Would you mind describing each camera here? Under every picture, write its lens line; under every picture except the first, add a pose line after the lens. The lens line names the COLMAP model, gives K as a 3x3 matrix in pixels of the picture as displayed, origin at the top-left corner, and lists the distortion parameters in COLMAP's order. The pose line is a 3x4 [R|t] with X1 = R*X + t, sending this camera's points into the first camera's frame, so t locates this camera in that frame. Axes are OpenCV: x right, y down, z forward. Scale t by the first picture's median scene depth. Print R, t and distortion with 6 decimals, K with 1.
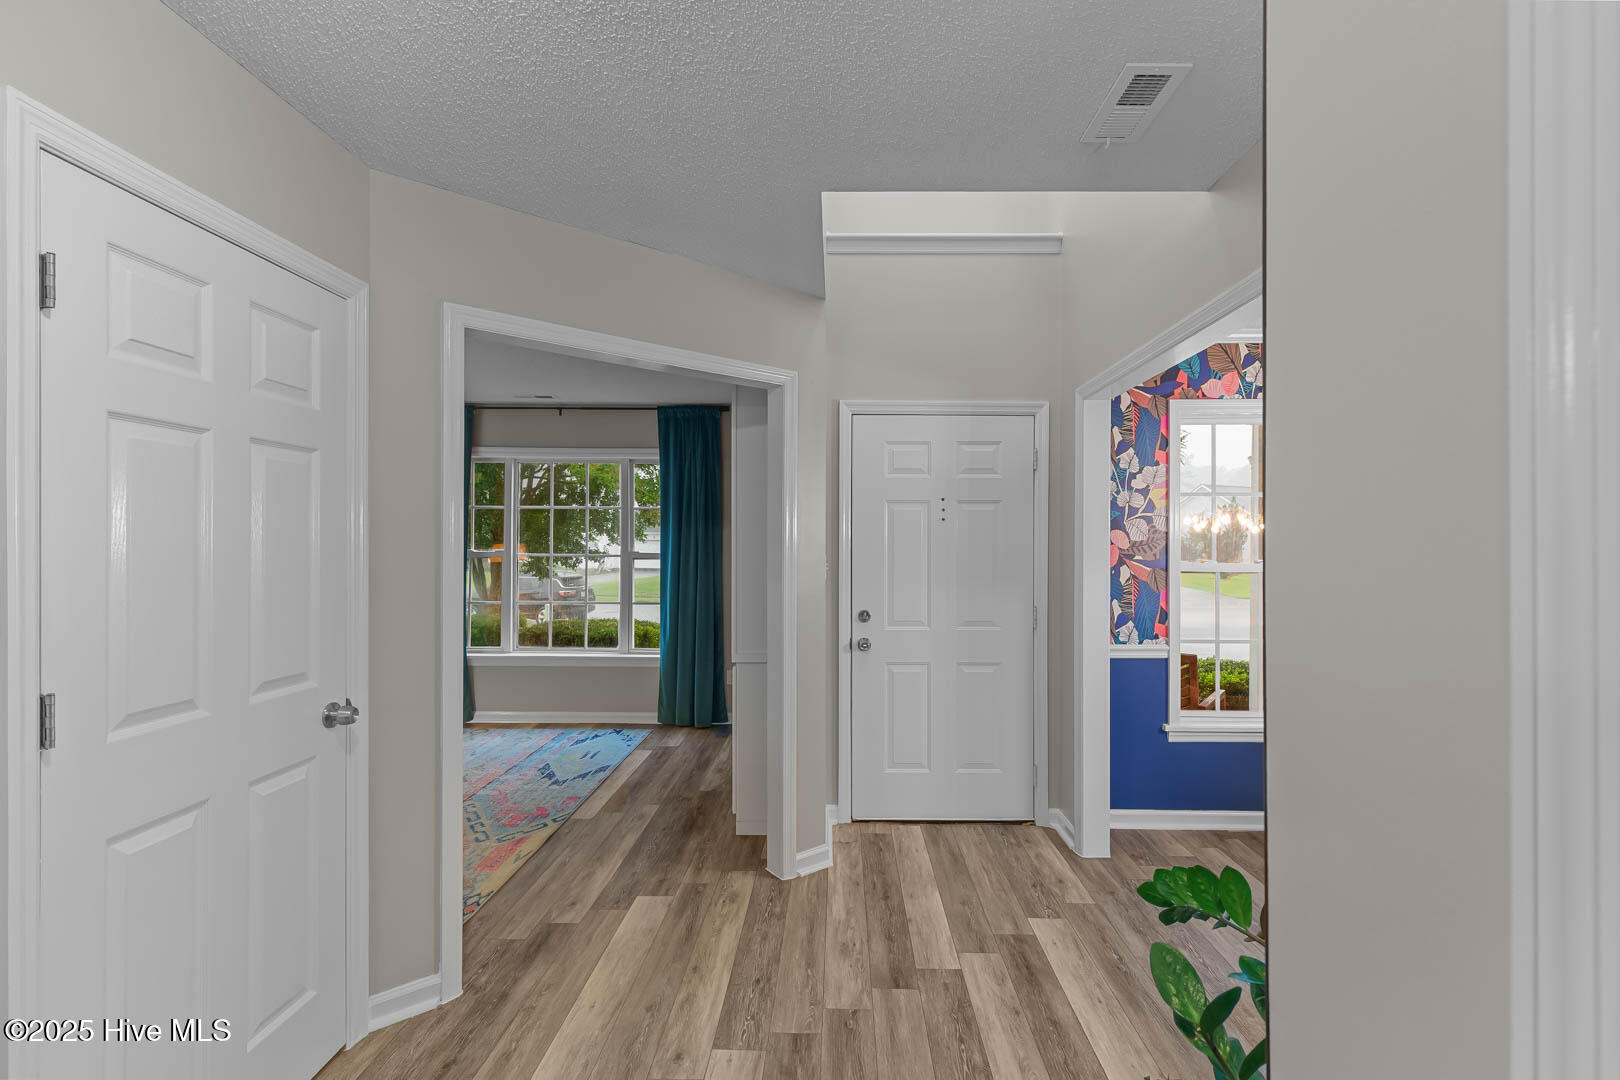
lens RADIAL K [[734.4, 0, 815.6], [0, 734.4, 544.5], [0, 0, 1]] dist [0.003294, 0.000217]
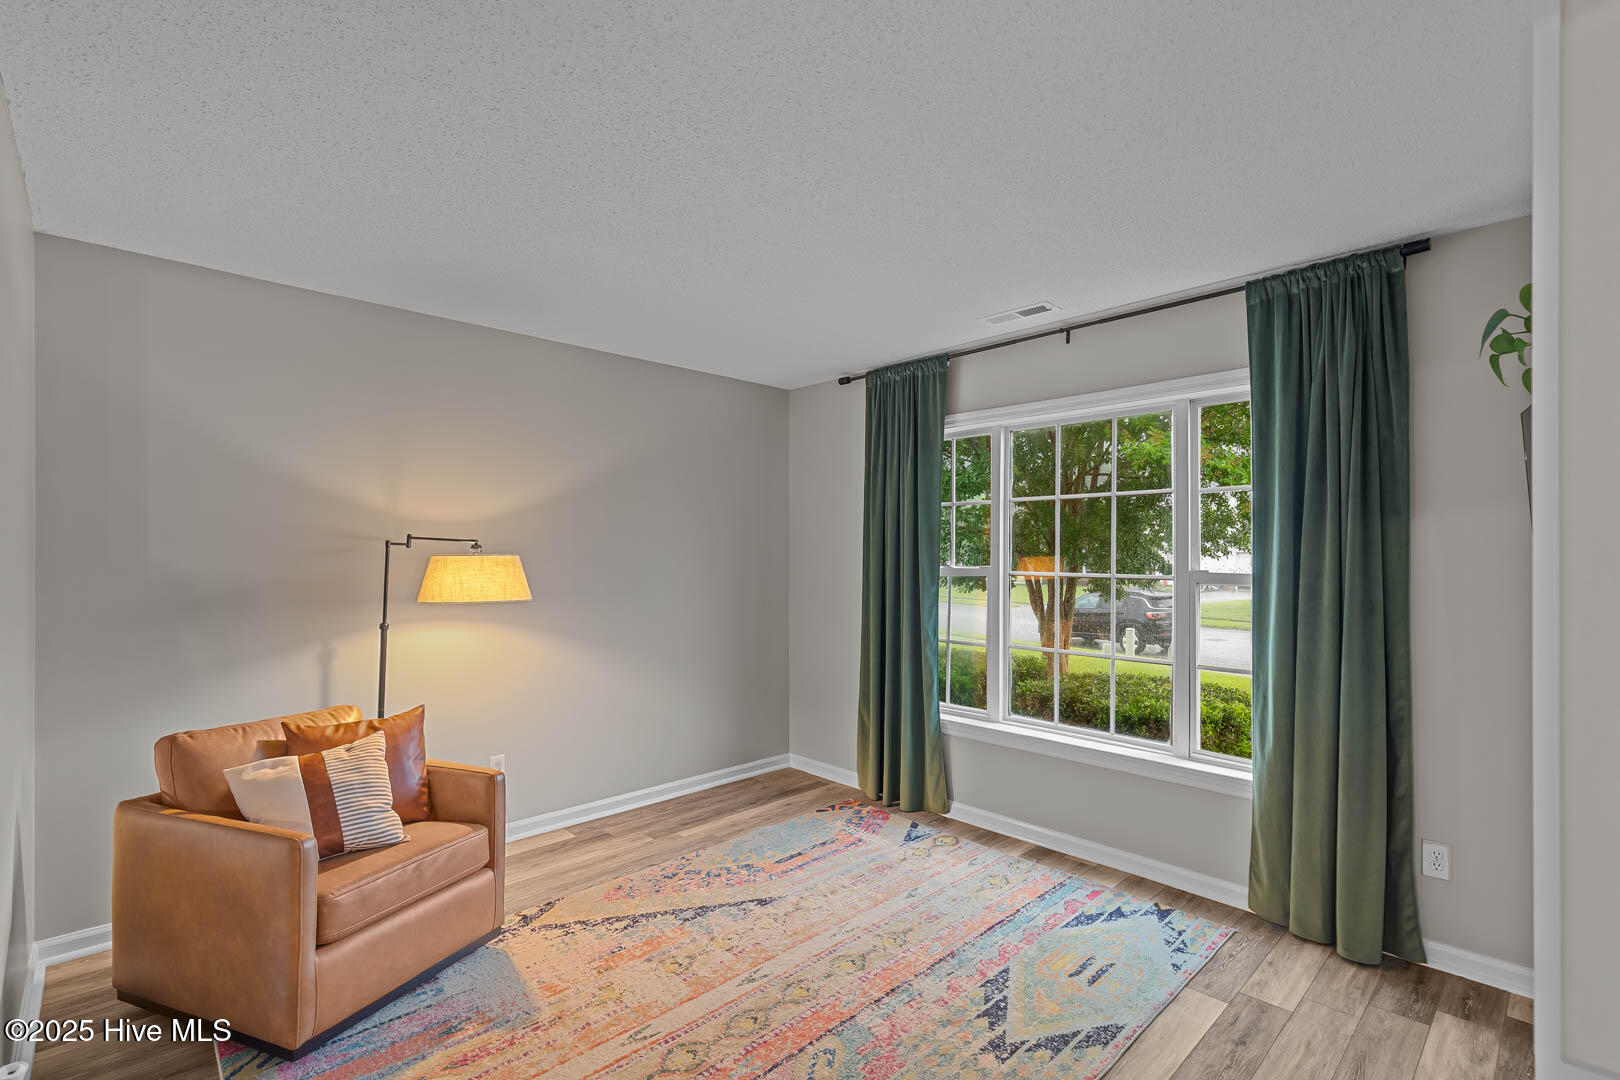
lens RADIAL K [[749.0, 0, 817.9], [0, 749.0, 552.6], [0, 0, 1]] dist [0.000409, -0.000233]
pose [[0.720566, -0.003395, -0.693378, -0.086678], [-0.000145, 0.999987, -0.005048, -0.001291], [0.693386, 0.003738, 0.720557, 0.519425]]
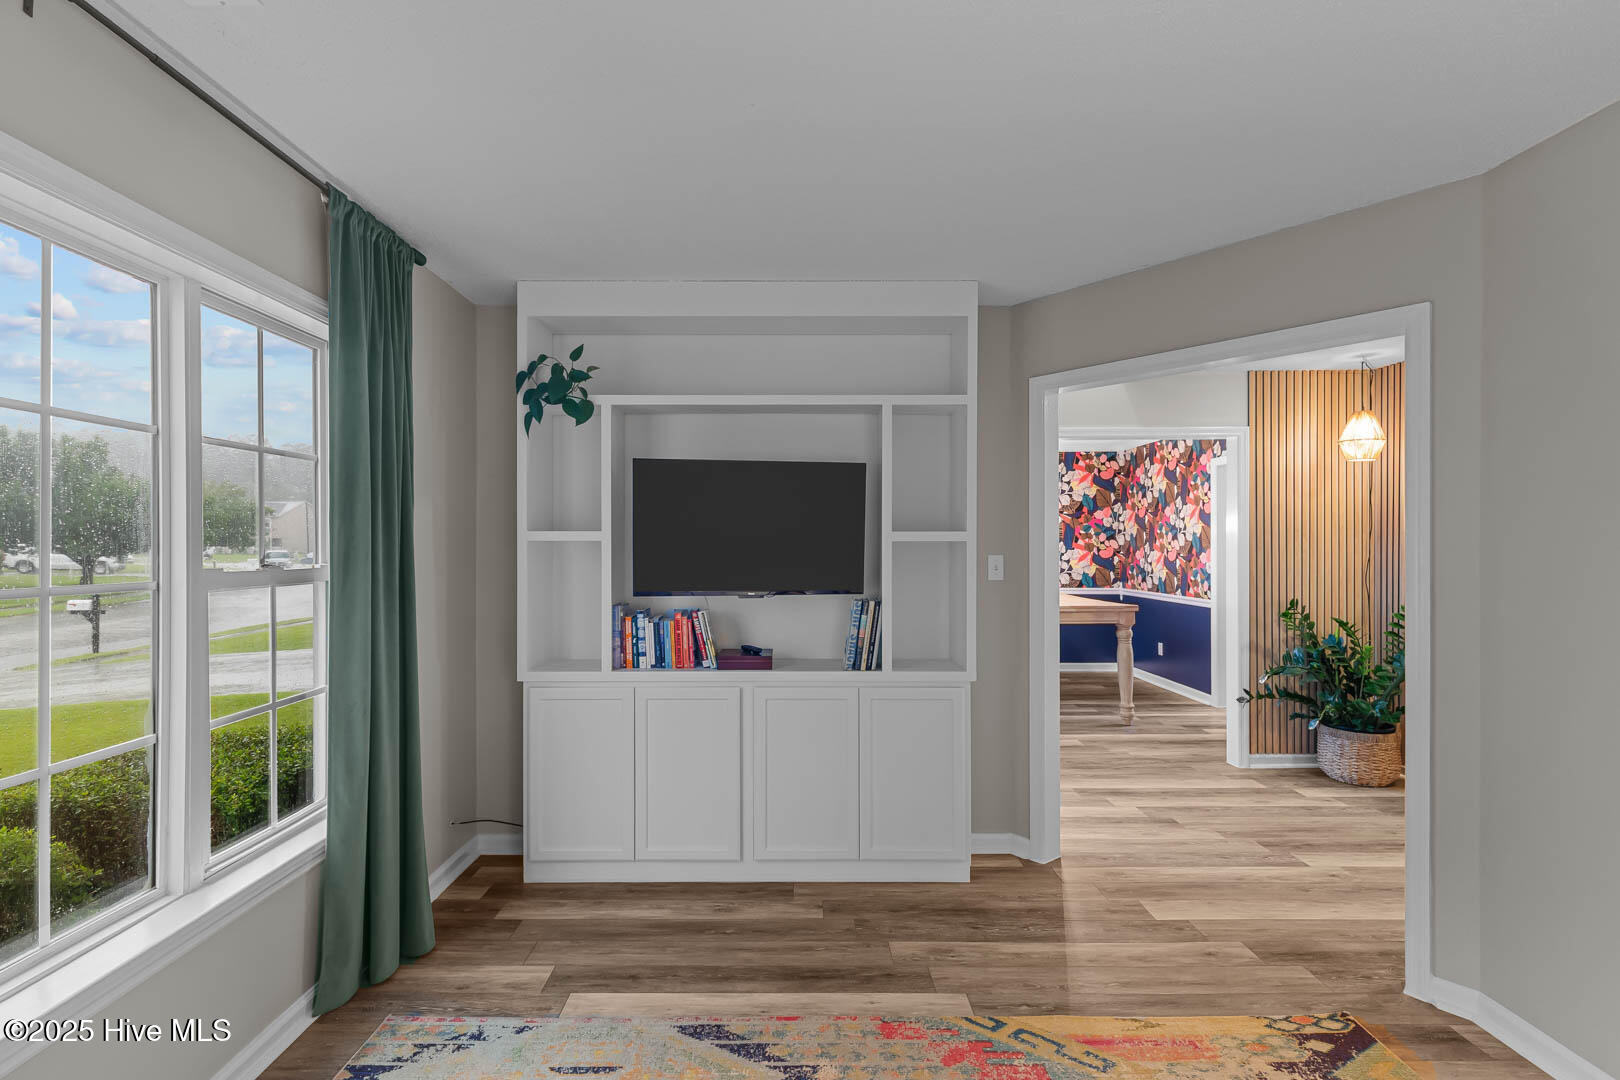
lens RADIAL K [[748.5, 0, 789.1], [0, 748.5, 541.1], [0, 0, 1]] dist [0.005887, 0.000299]
pose [[-0.023337, -0.001683, 0.999726, -0.759167], [-0.002007, 0.999997, 0.001637, -0.007779], [-0.999726, -0.001969, -0.023340, 0.947643]]
